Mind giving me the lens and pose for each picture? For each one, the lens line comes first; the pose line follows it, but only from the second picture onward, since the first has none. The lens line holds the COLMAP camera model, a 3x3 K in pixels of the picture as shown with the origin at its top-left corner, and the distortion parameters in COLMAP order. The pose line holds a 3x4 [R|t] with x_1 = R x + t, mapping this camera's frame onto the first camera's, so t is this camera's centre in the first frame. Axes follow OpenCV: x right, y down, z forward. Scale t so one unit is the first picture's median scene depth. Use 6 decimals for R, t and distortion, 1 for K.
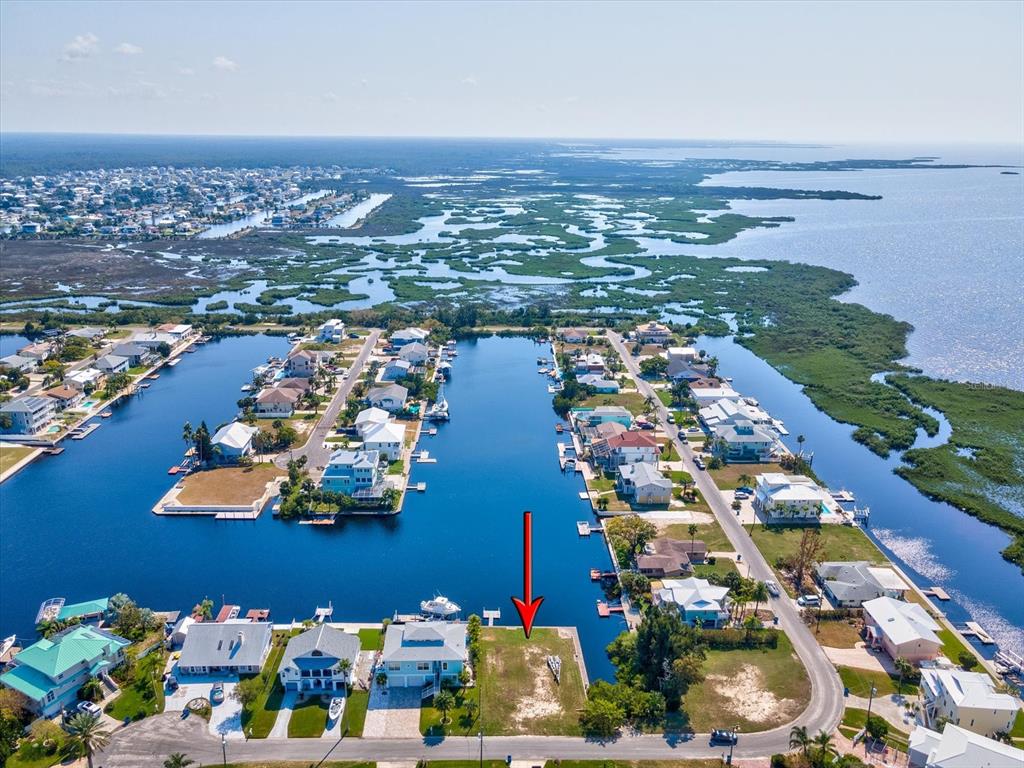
lens RADIAL K [[801.4, 0, 512.0], [0, 801.4, 384.0], [0, 0, 1]] dist [-0.002535, 0.001414]
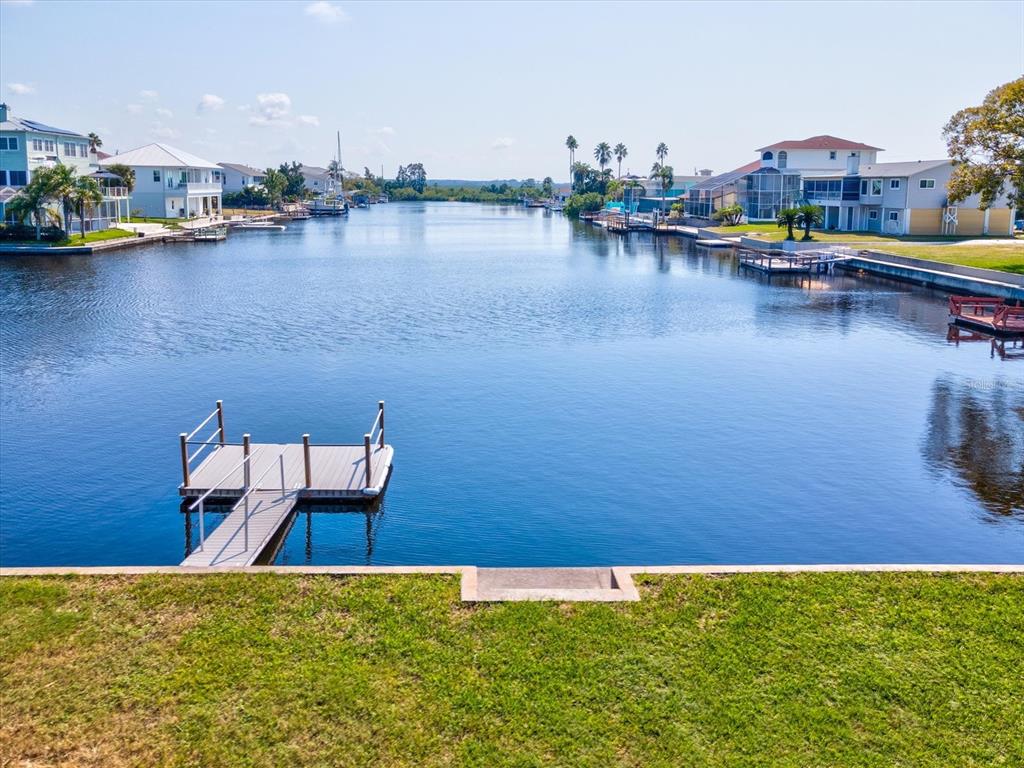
lens RADIAL K [[804.5, 0, 510.0], [0, 804.5, 273.9], [0, 0, 1]] dist [0.030501, -0.001450]
pose [[0.999182, -0.004540, 0.040176, -0.006284], [0.012449, 0.979945, -0.198879, 0.328558], [-0.038468, 0.199216, 0.979200, 1.051149]]
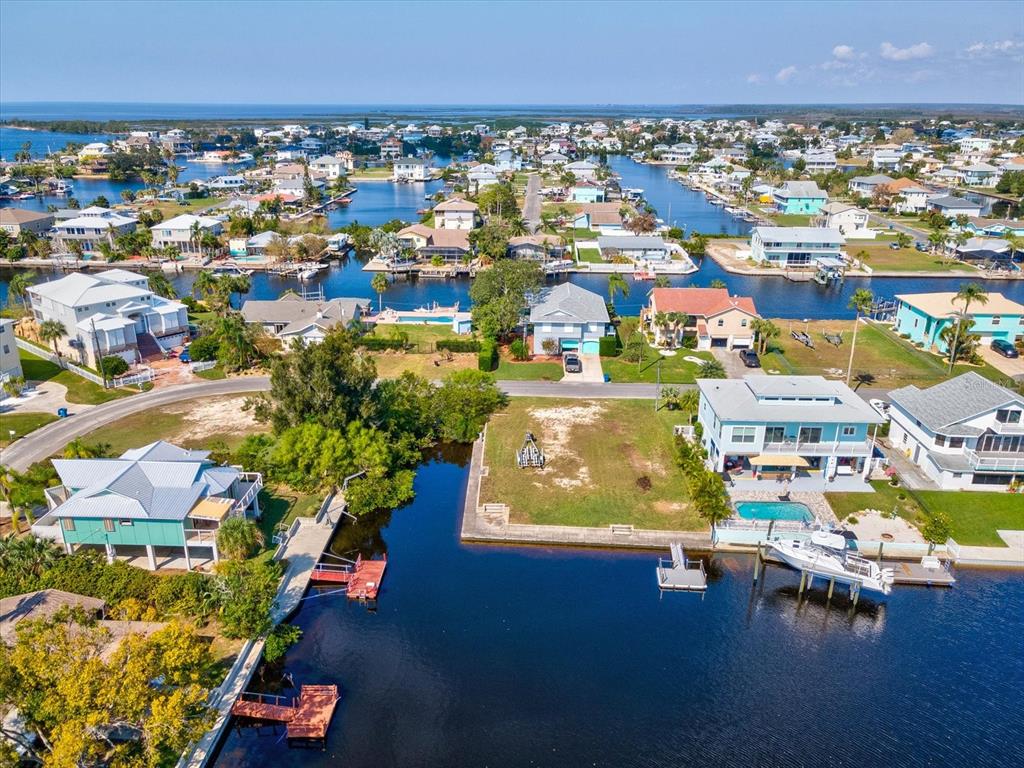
lens RADIAL K [[773.1, 0, 505.5], [0, 773.1, 383.3], [0, 0, 1]] dist [-0.001058, 0.033392]
pose [[-0.996786, -0.038864, 0.070049, 0.037344], [0.012297, 0.789837, 0.613193, 0.003782], [-0.079158, 0.612084, -0.786821, 1.415974]]
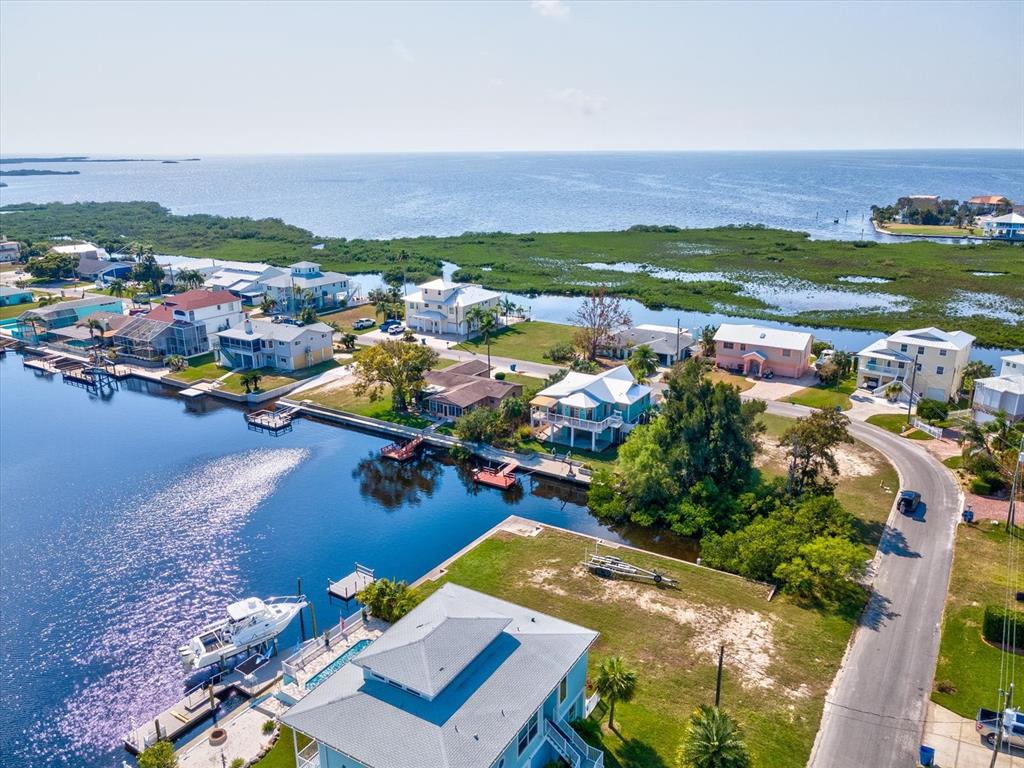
lens RADIAL K [[773.1, 0, 505.5], [0, 773.1, 383.3], [0, 0, 1]] dist [-0.001058, 0.033392]
pose [[0.559049, -0.254394, 0.789144, -0.297379], [0.263907, 0.956865, 0.121504, 0.192505], [-0.786014, 0.140334, 0.602070, 0.805275]]
